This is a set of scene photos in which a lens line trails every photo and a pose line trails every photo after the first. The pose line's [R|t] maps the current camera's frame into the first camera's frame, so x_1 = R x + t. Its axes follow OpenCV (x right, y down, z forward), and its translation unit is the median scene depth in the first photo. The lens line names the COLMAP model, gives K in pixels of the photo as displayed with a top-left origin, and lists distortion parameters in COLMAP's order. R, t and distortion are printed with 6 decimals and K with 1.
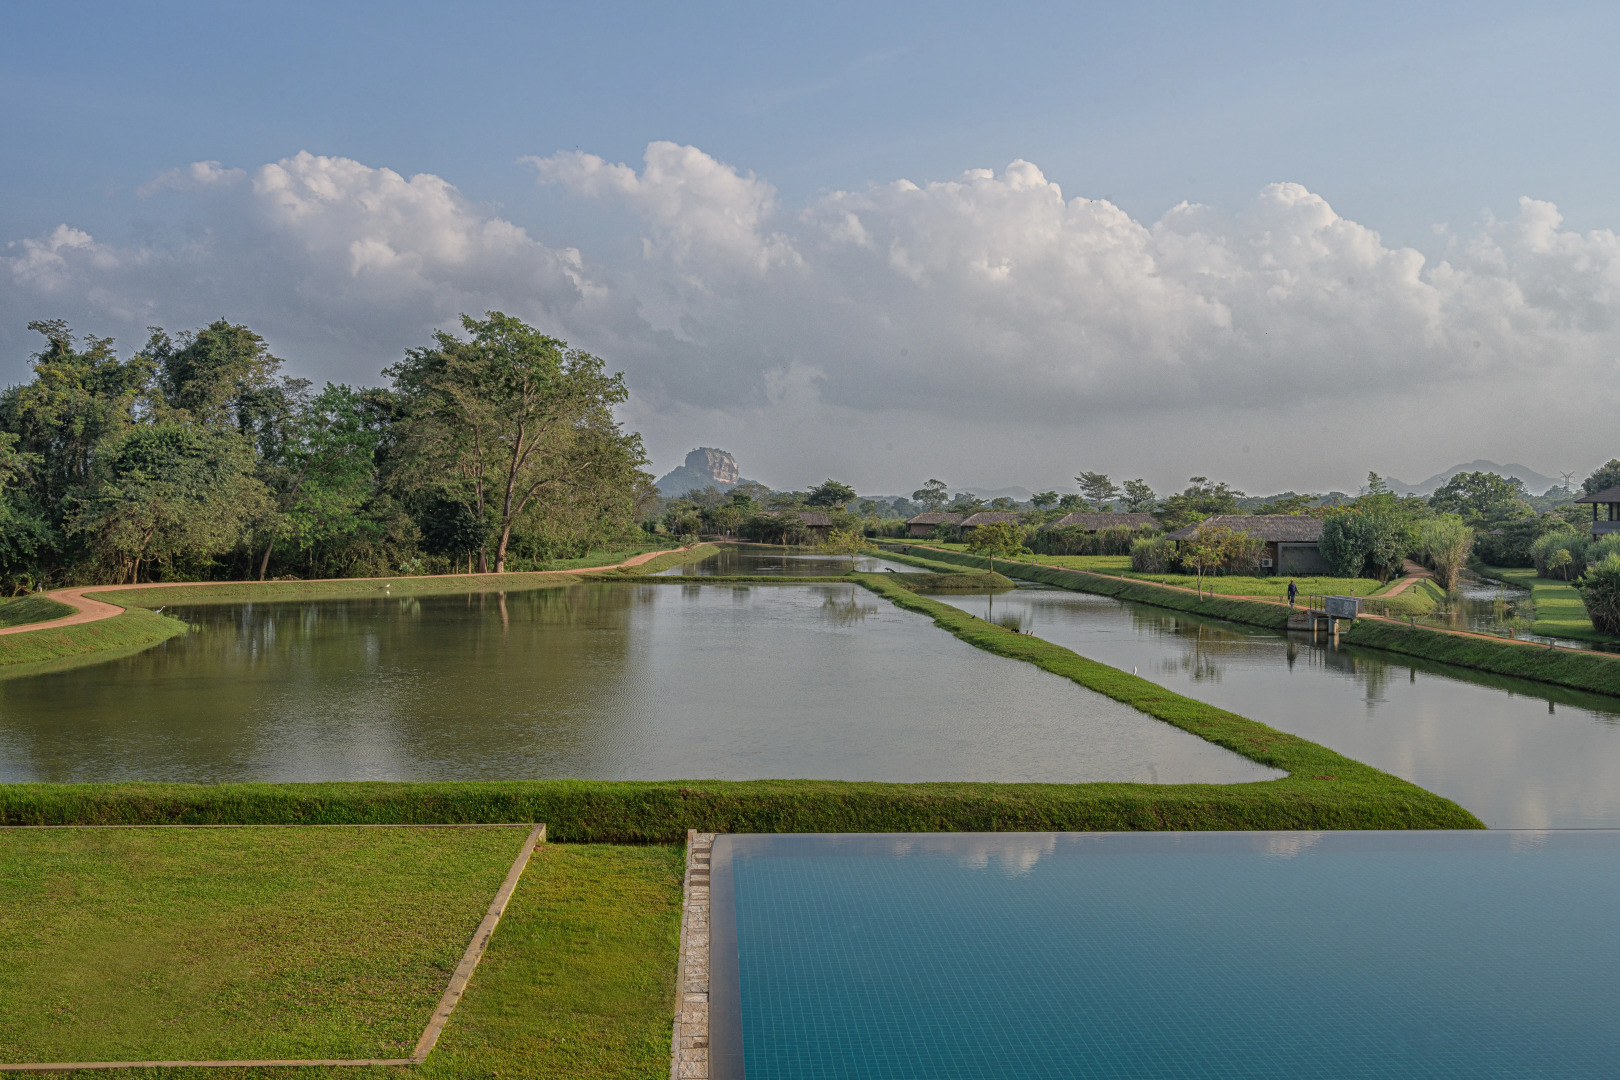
lens RADIAL K [[1677.2, 0, 794.9], [0, 1677.2, 538.2], [0, 0, 1]] dist [0.022766, 0.000000]
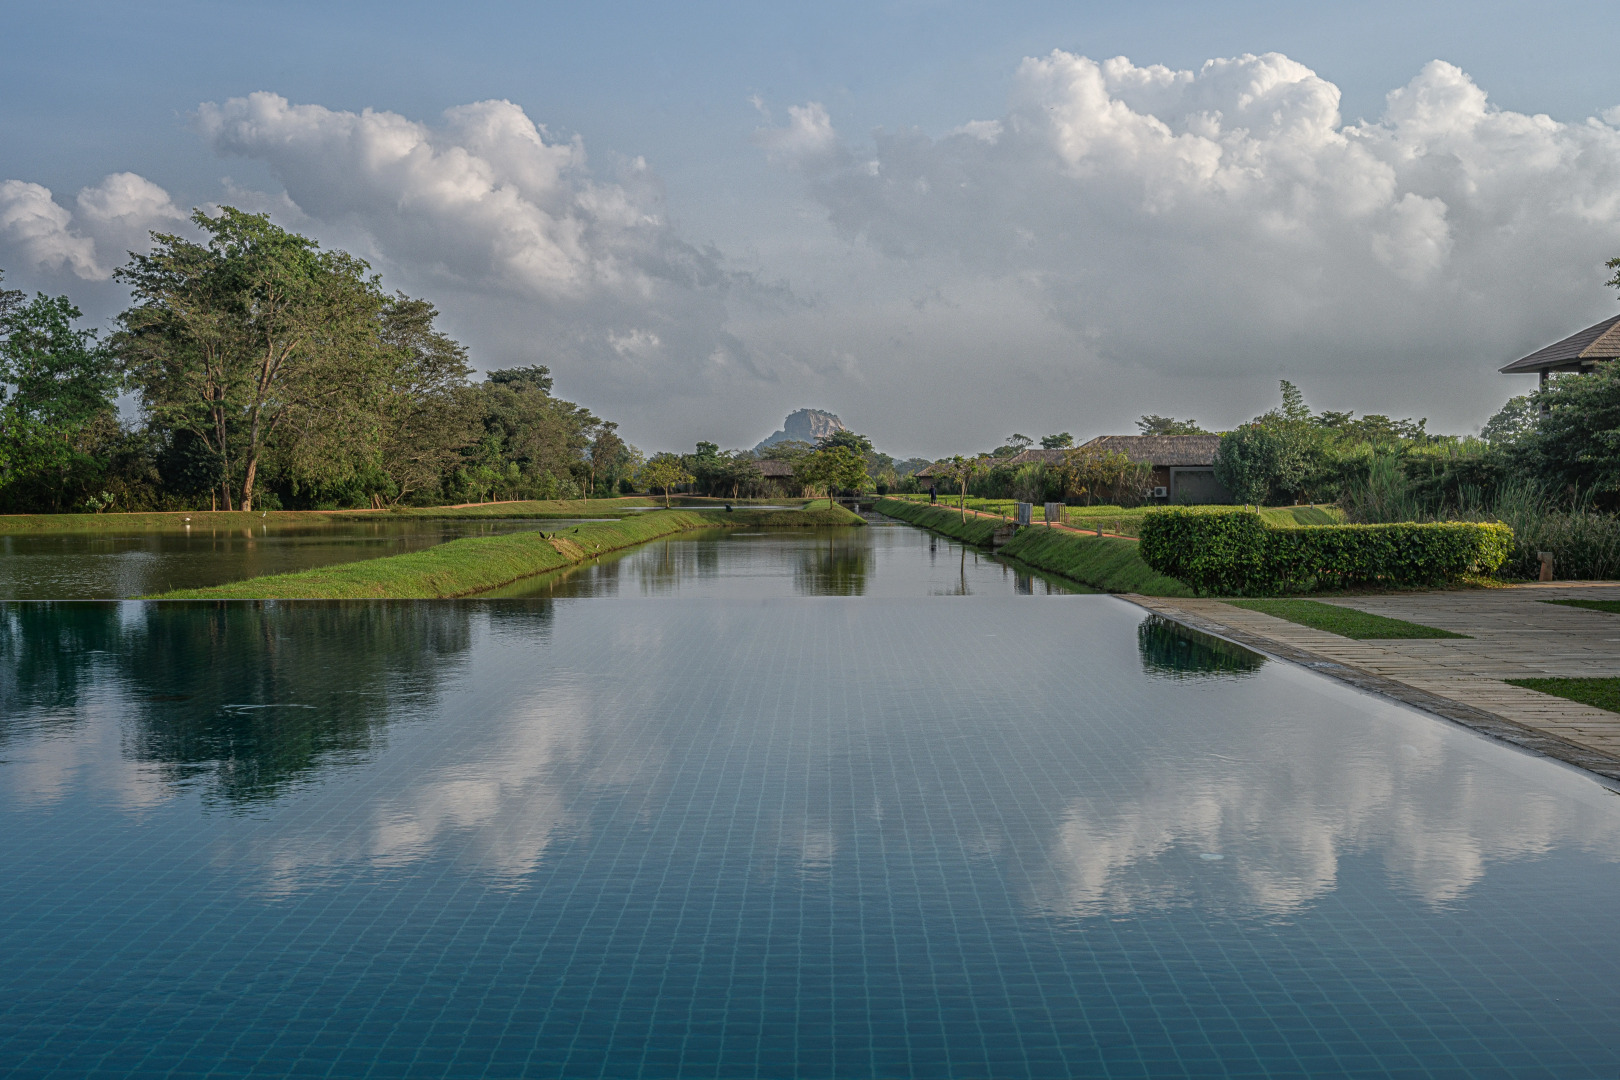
lens RADIAL K [[1923.4, 0, 804.2], [0, 1923.4, 531.2], [0, 0, 1]] dist [0.032377, 0.000000]
pose [[0.997015, -0.010674, -0.076473, 0.178875], [0.011189, 0.999918, 0.006308, 0.026071], [0.076399, -0.007145, 0.997052, 0.045595]]
